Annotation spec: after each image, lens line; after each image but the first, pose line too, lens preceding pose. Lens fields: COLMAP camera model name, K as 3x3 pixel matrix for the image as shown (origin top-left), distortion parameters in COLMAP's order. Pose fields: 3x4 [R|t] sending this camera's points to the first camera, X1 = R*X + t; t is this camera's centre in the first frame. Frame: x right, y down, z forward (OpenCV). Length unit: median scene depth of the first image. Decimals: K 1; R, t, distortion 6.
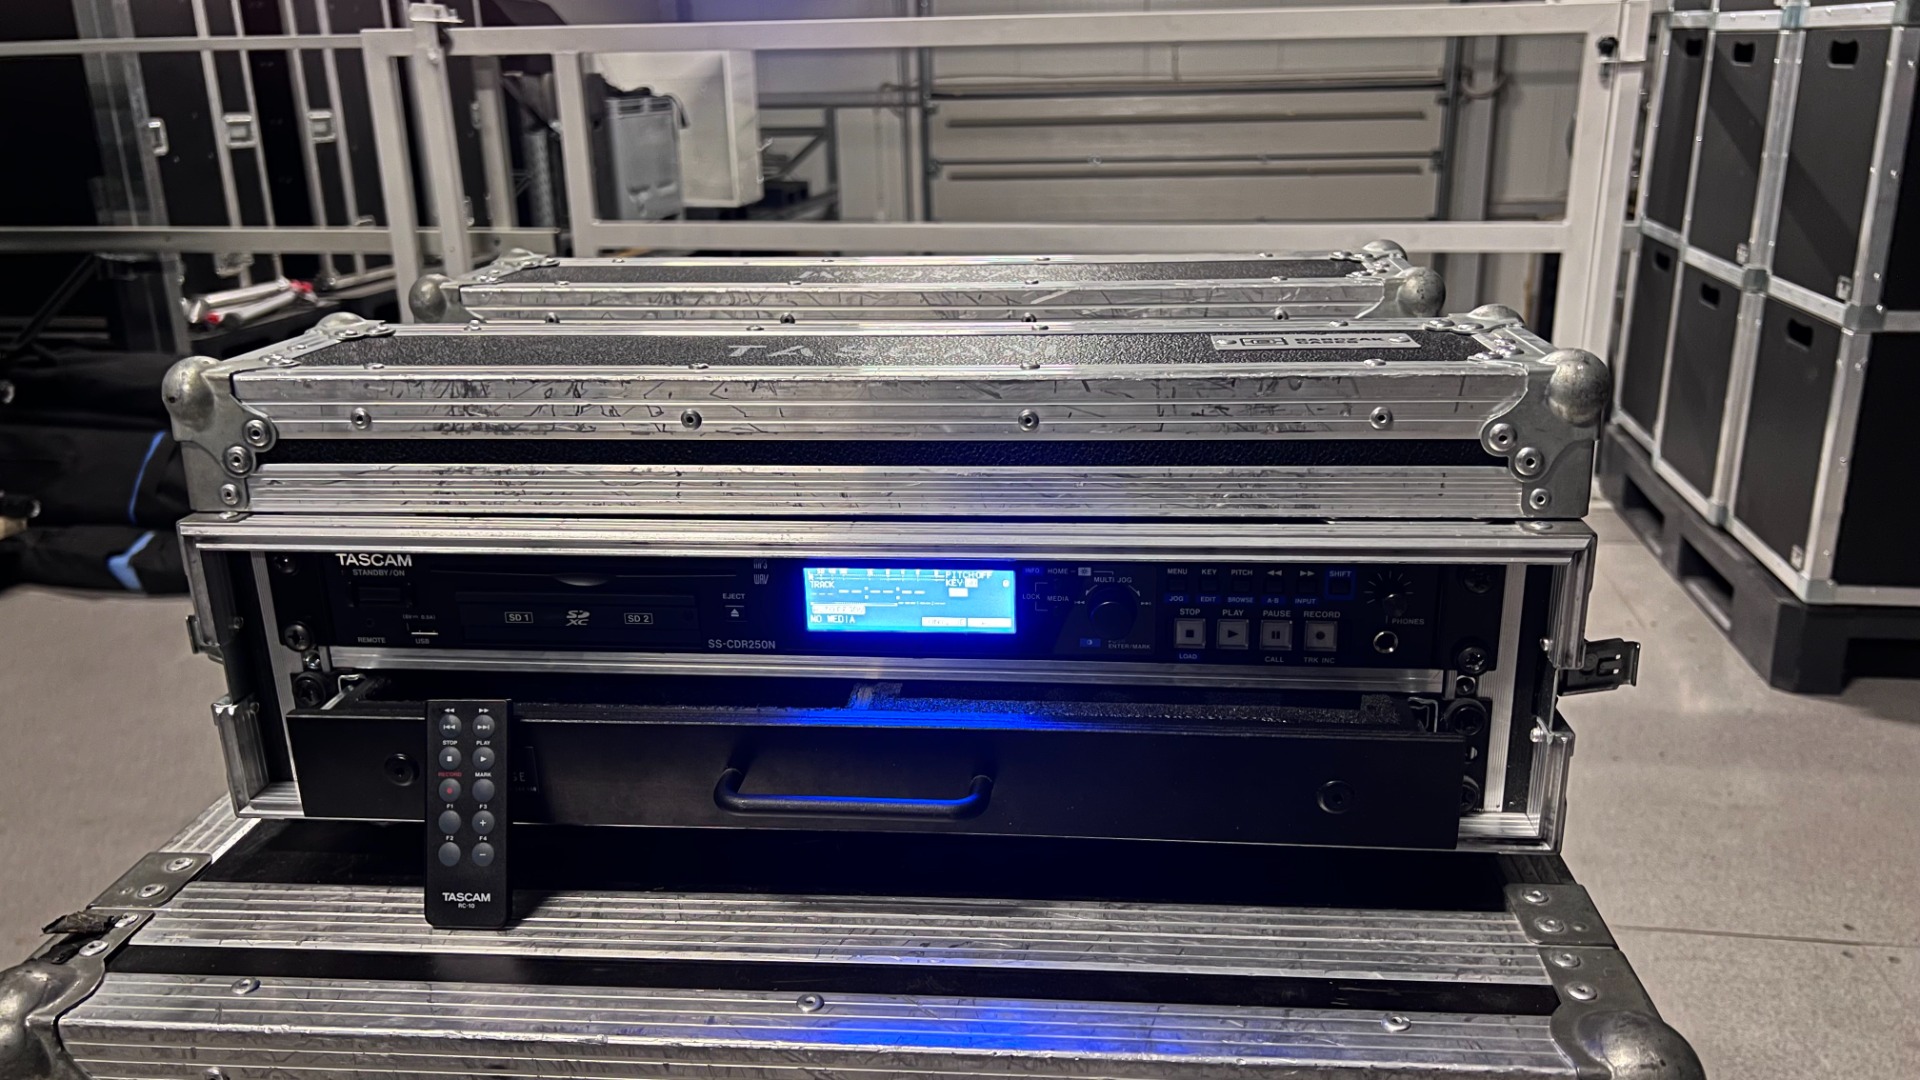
lens RADIAL K [[1453.8, 0, 956.4], [0, 1453.8, 552.9], [0, 0, 1]] dist [0.033211, -0.049278]
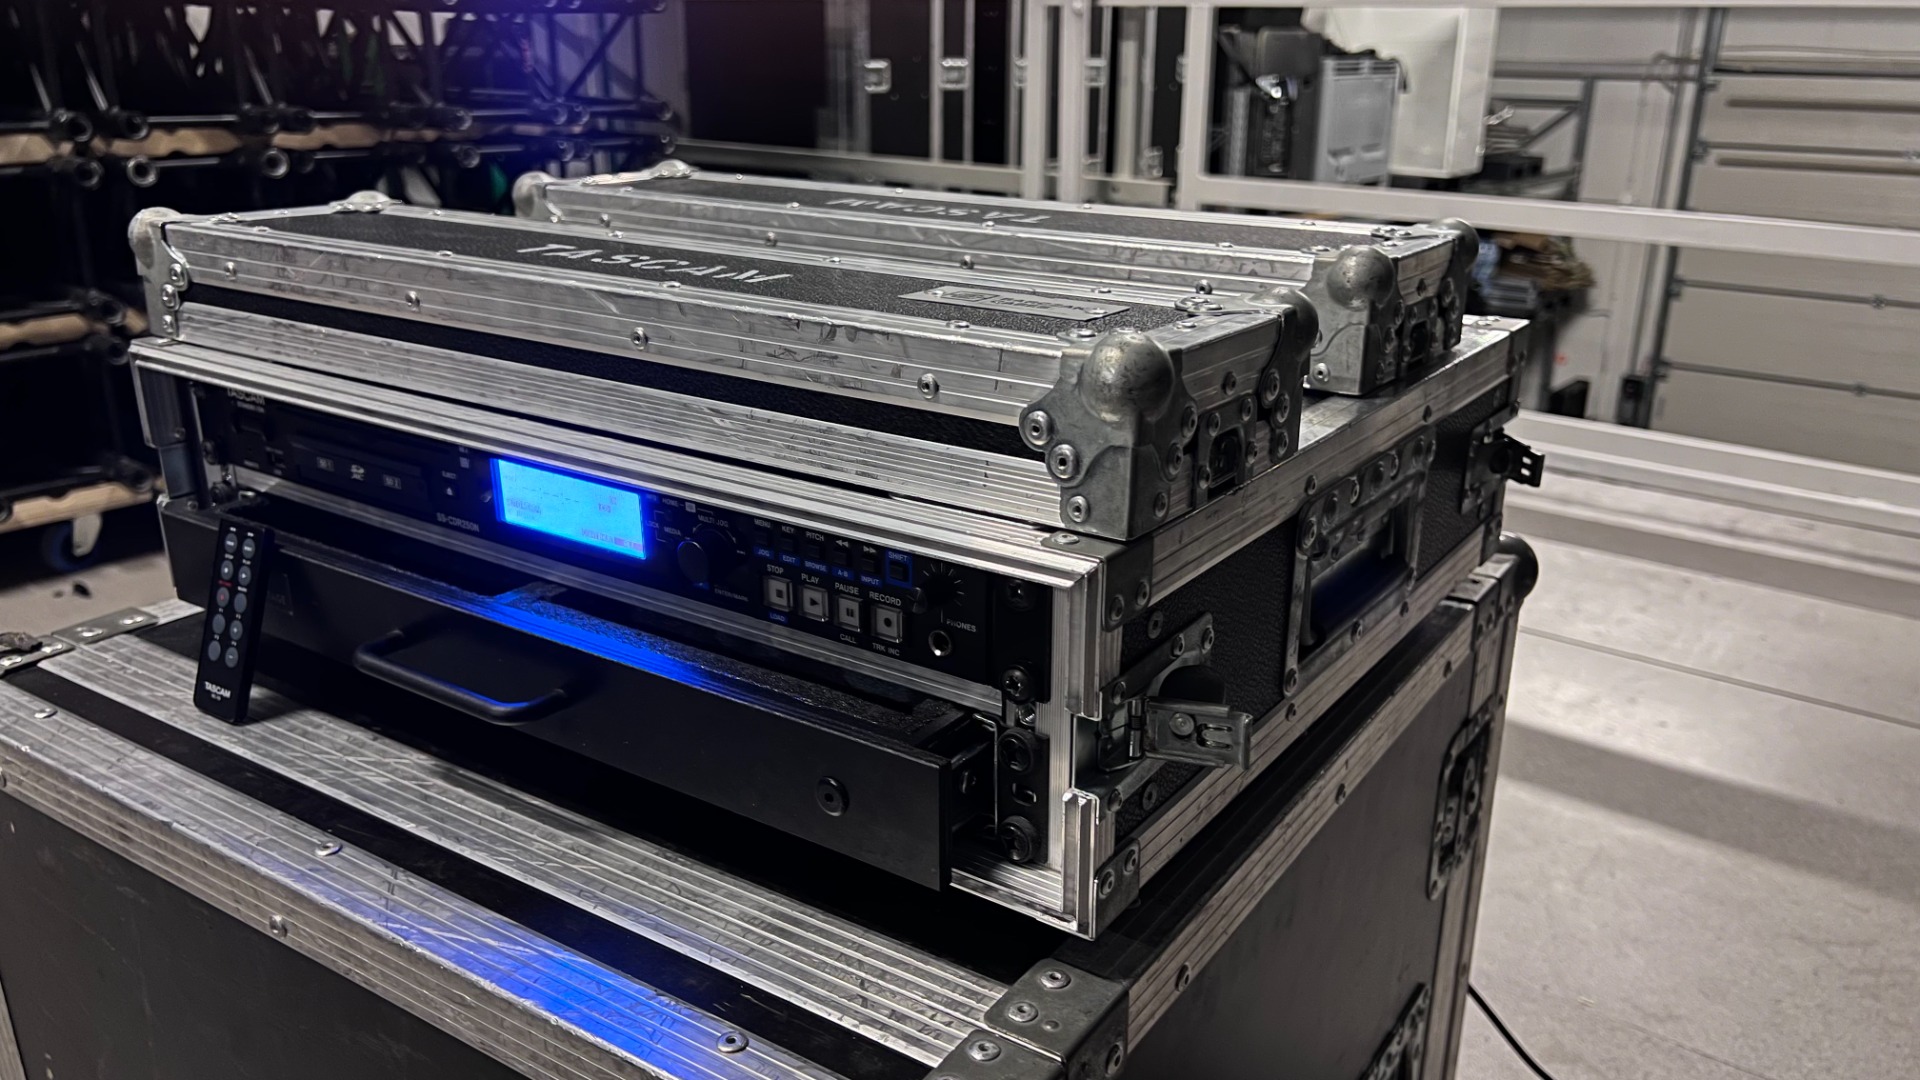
lens RADIAL K [[1453.8, 0, 980.0], [0, 1453.8, 543.4], [0, 0, 1]] dist [0.033211, -0.049278]
pose [[0.878106, 0.184313, -0.441540, 0.139434], [-0.177041, 0.982491, 0.058036, -0.010792], [0.444506, 0.027209, 0.895362, 0.046211]]
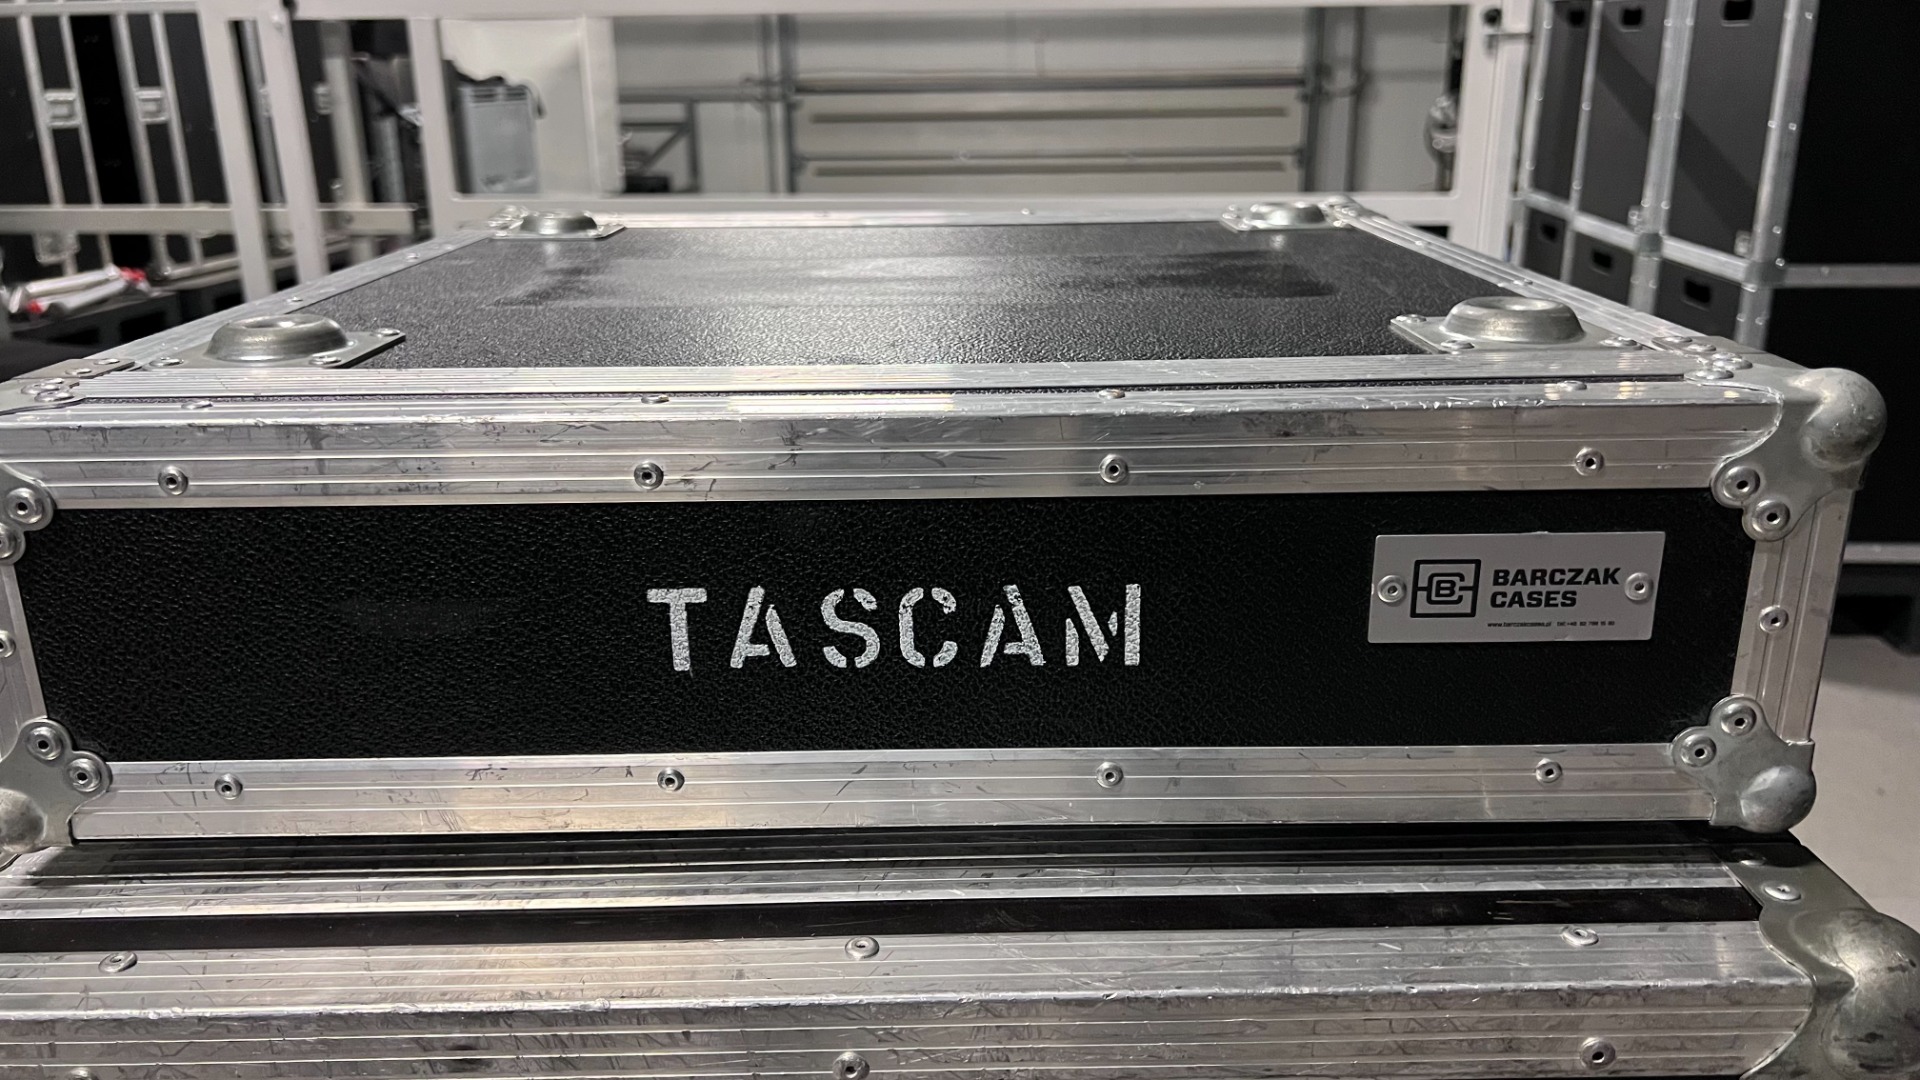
lens RADIAL K [[1453.8, 0, 953.2], [0, 1453.8, 559.2], [0, 0, 1]] dist [0.033211, -0.049278]
pose [[0.995805, -0.021255, 0.088998, -0.020487], [0.021248, 0.999774, 0.001027, 0.016815], [-0.089000, 0.000869, 0.996031, 0.034984]]
